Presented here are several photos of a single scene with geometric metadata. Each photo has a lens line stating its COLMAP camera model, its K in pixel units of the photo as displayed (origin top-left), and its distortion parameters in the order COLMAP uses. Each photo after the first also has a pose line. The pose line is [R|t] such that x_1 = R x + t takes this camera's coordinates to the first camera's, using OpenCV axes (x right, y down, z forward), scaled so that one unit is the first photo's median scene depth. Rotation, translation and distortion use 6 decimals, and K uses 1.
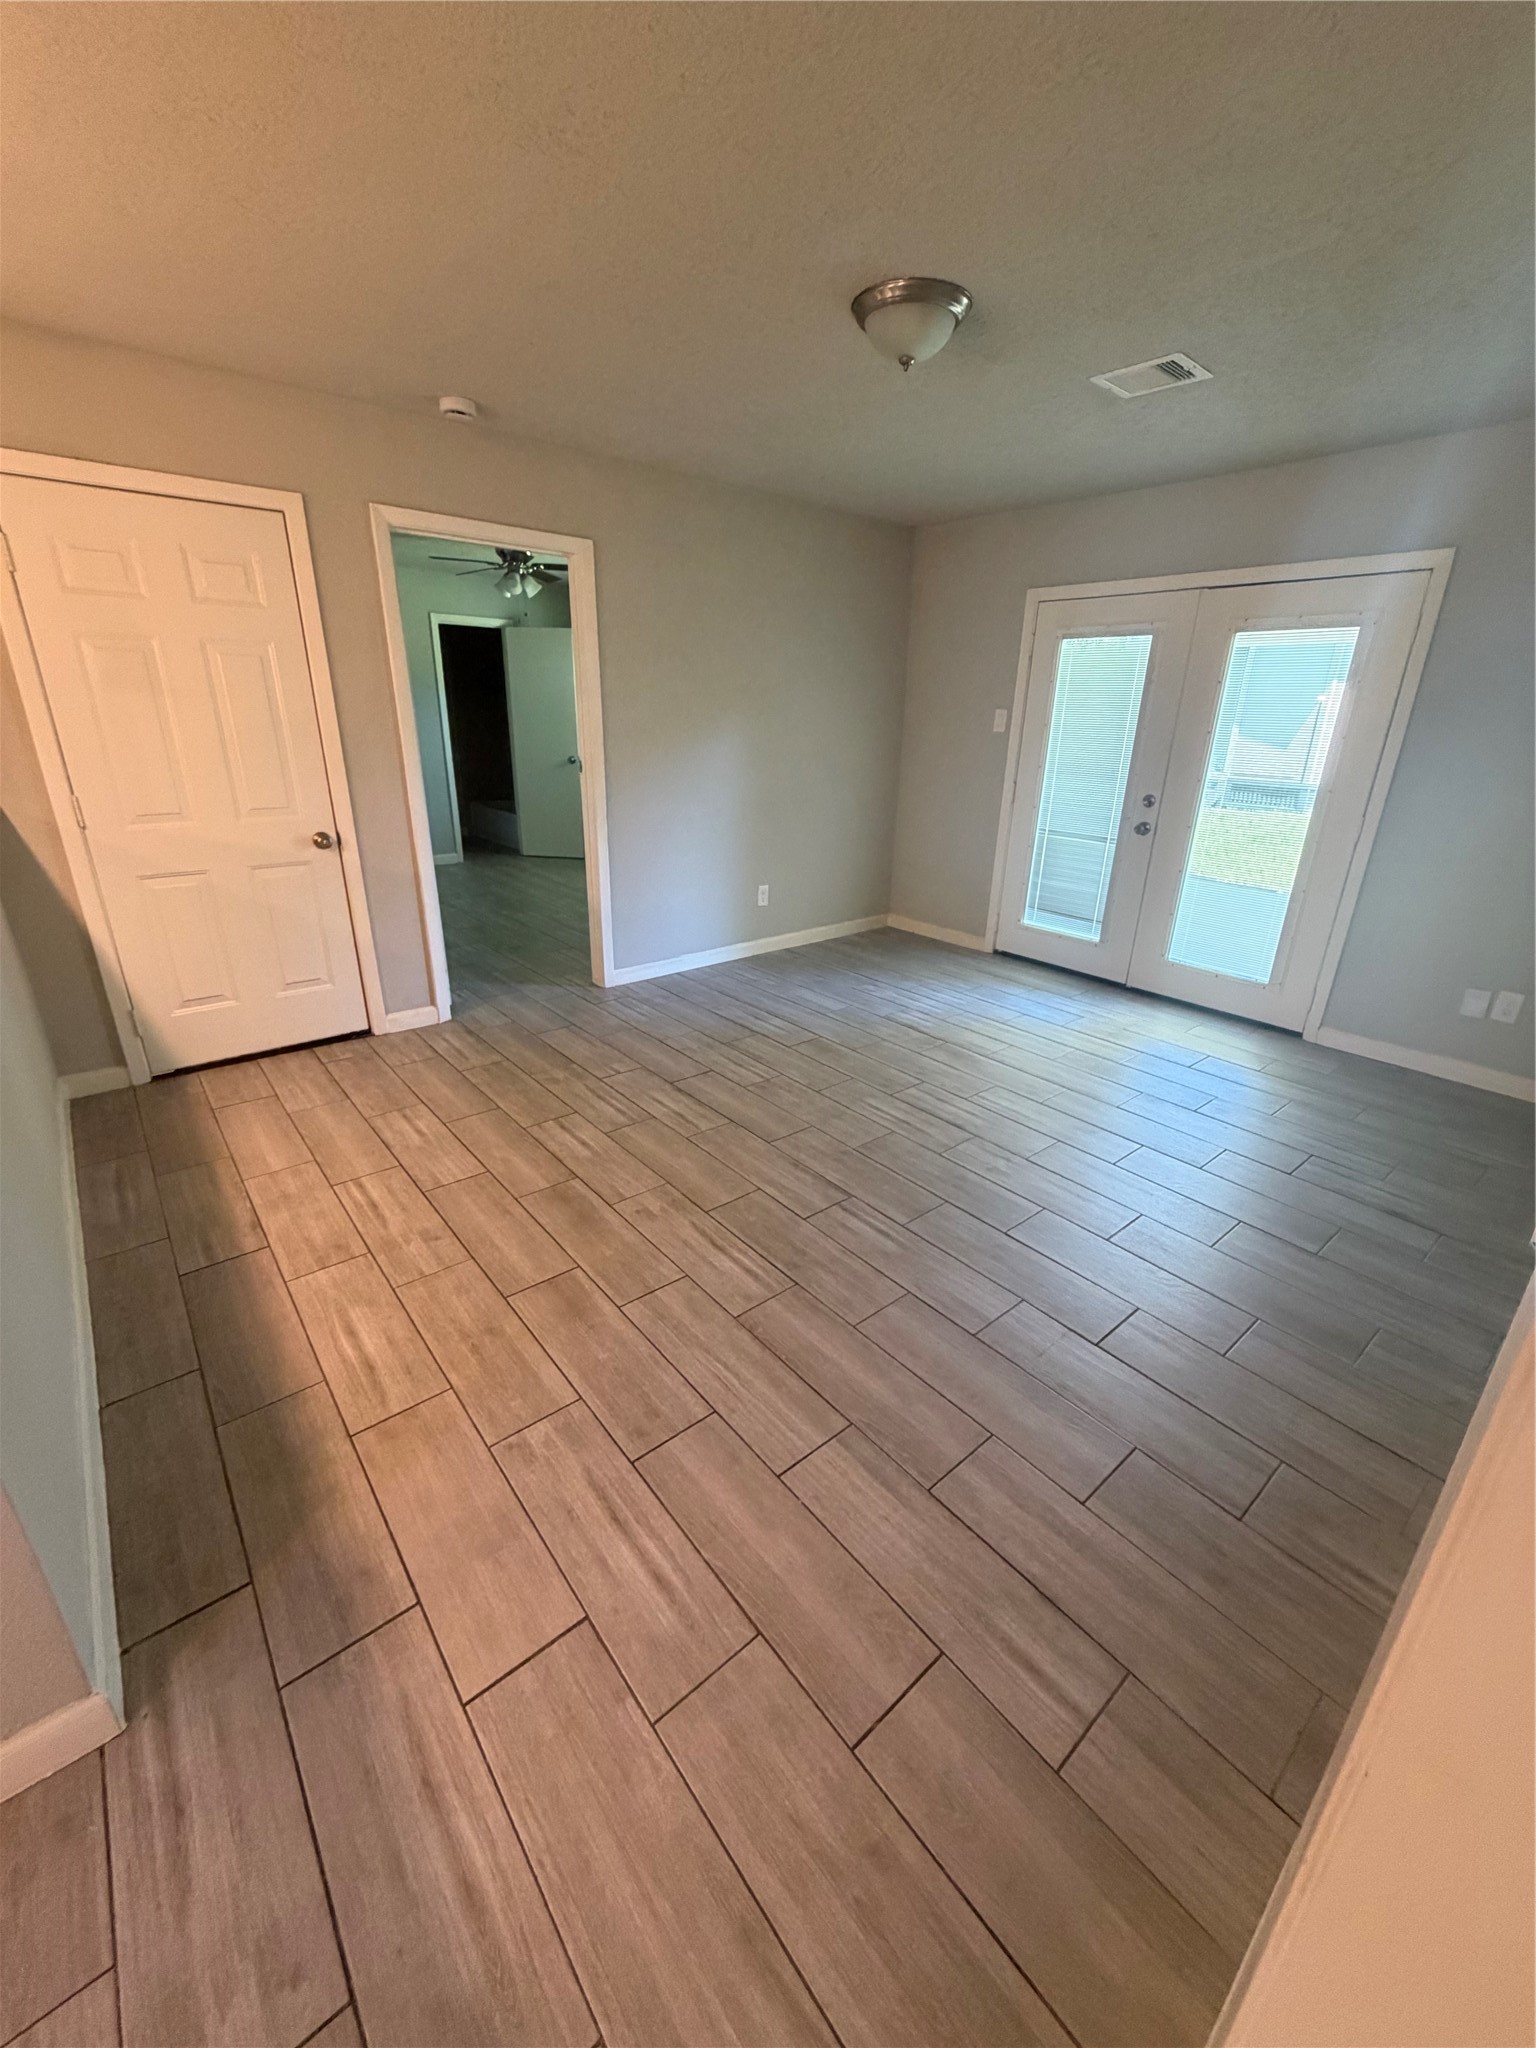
lens RADIAL K [[820.7, 0, 763.4], [0, 820.7, 1026.4], [0, 0, 1]] dist [0.000611, 0.000774]
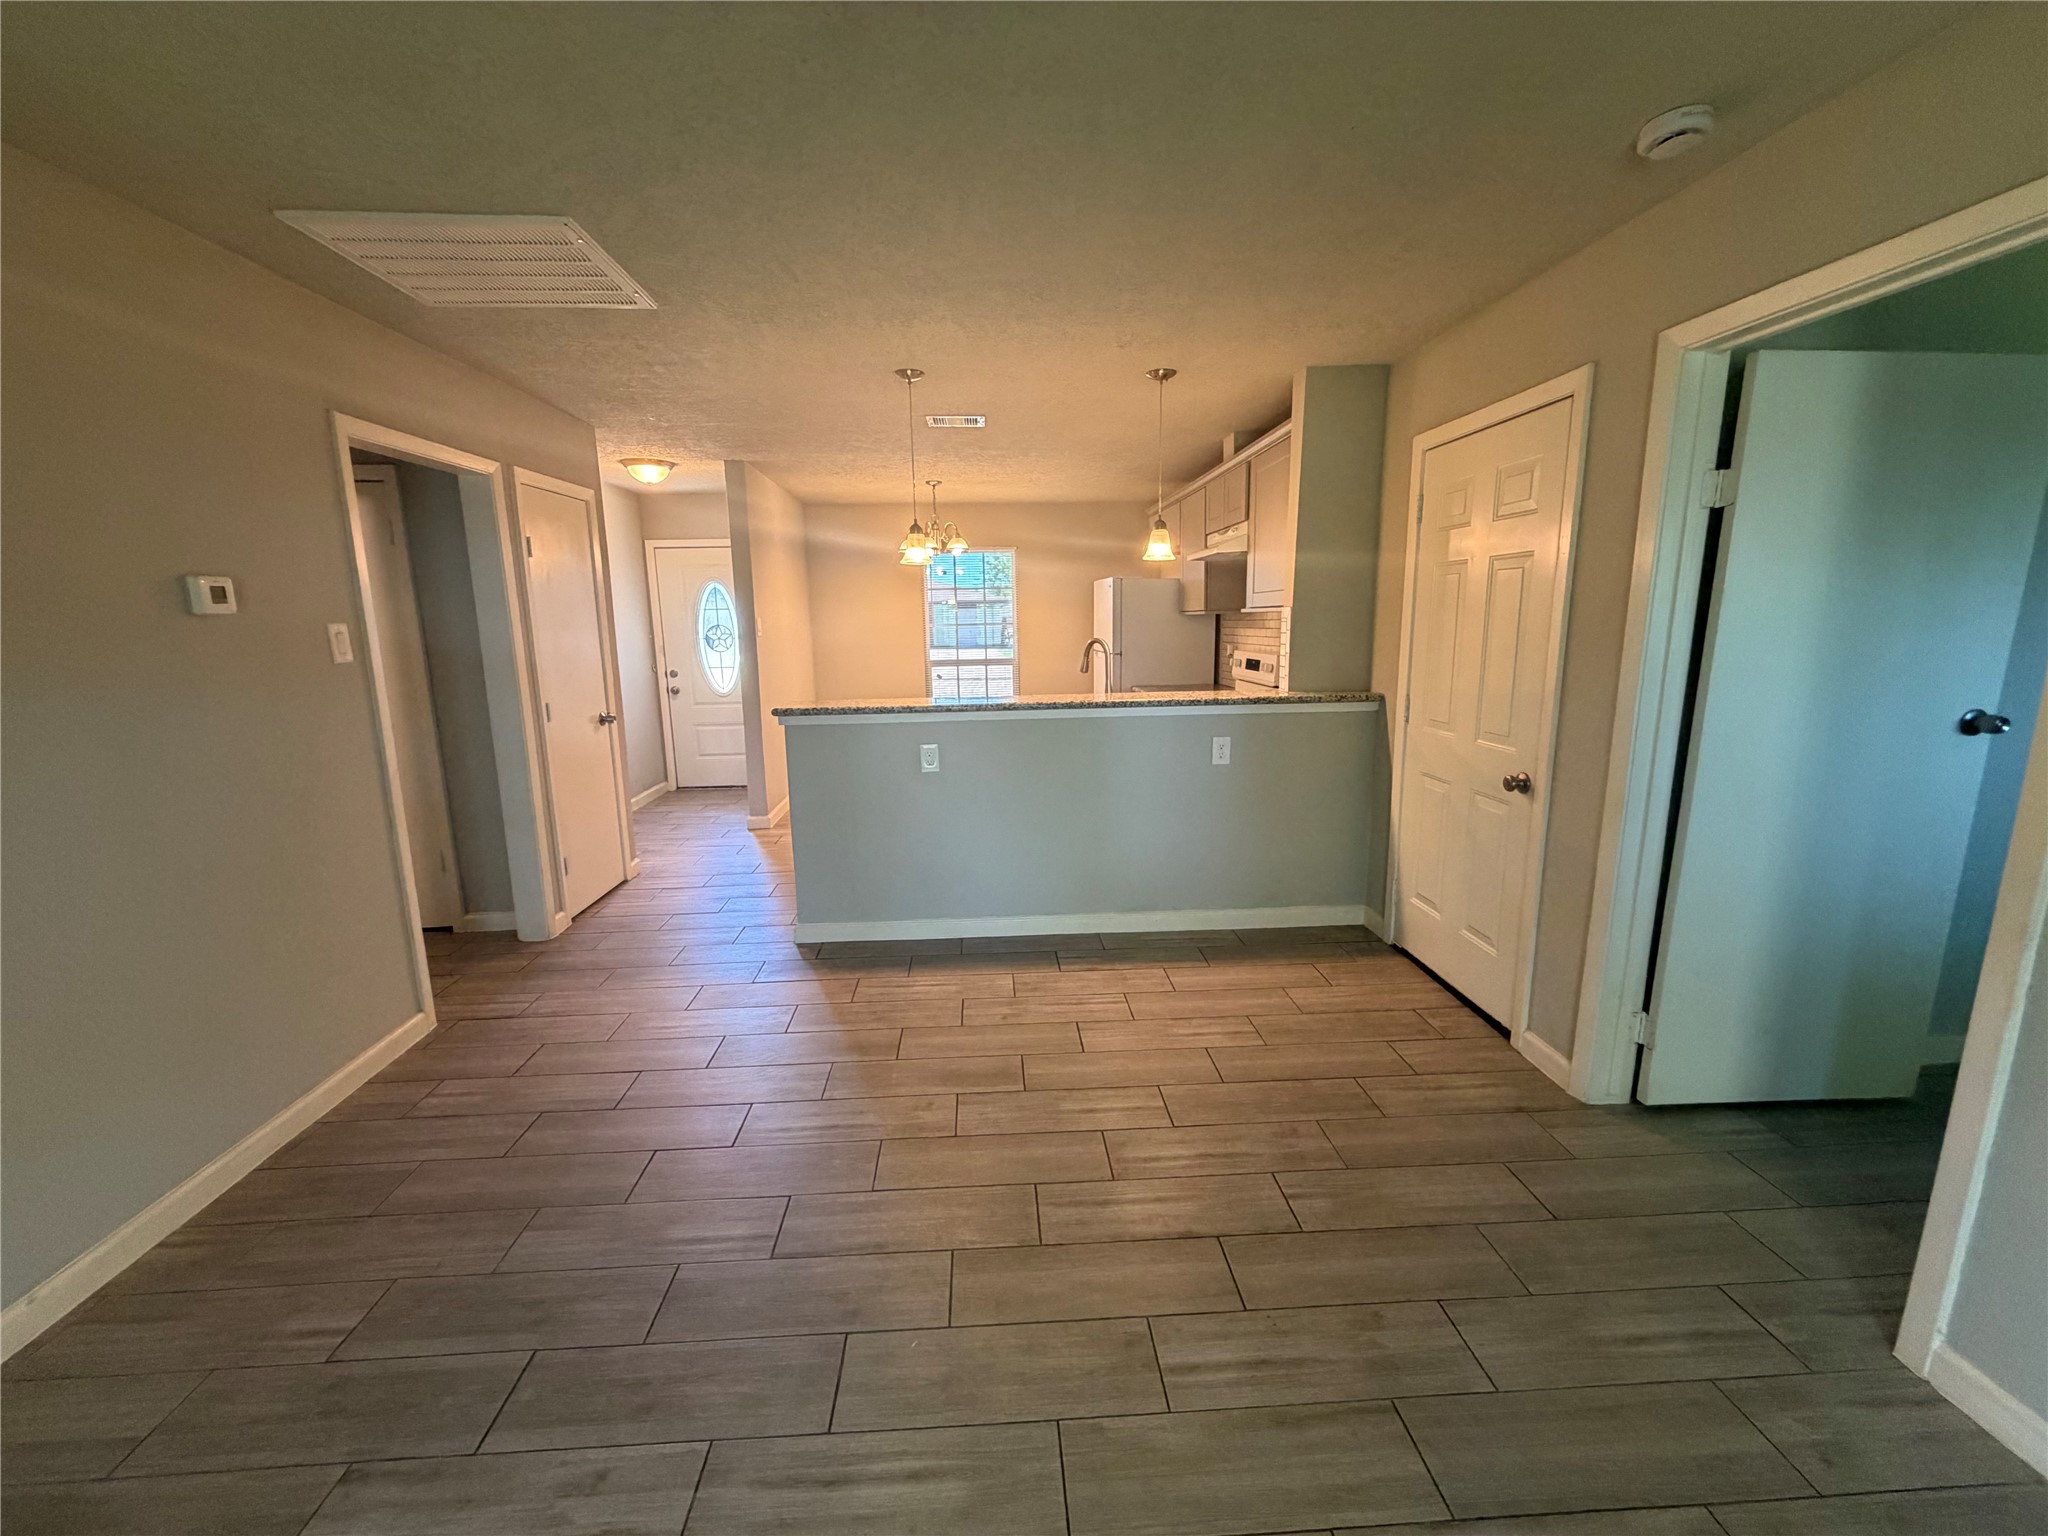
lens RADIAL K [[820.7, 0, 1022.2], [0, 820.7, 777.9], [0, 0, 1]] dist [0.000611, 0.000774]
pose [[-0.599767, 0.139899, -0.787850, 0.359976], [-0.287093, 0.881420, 0.375070, -0.372546], [0.746898, 0.451140, -0.488482, 0.981469]]
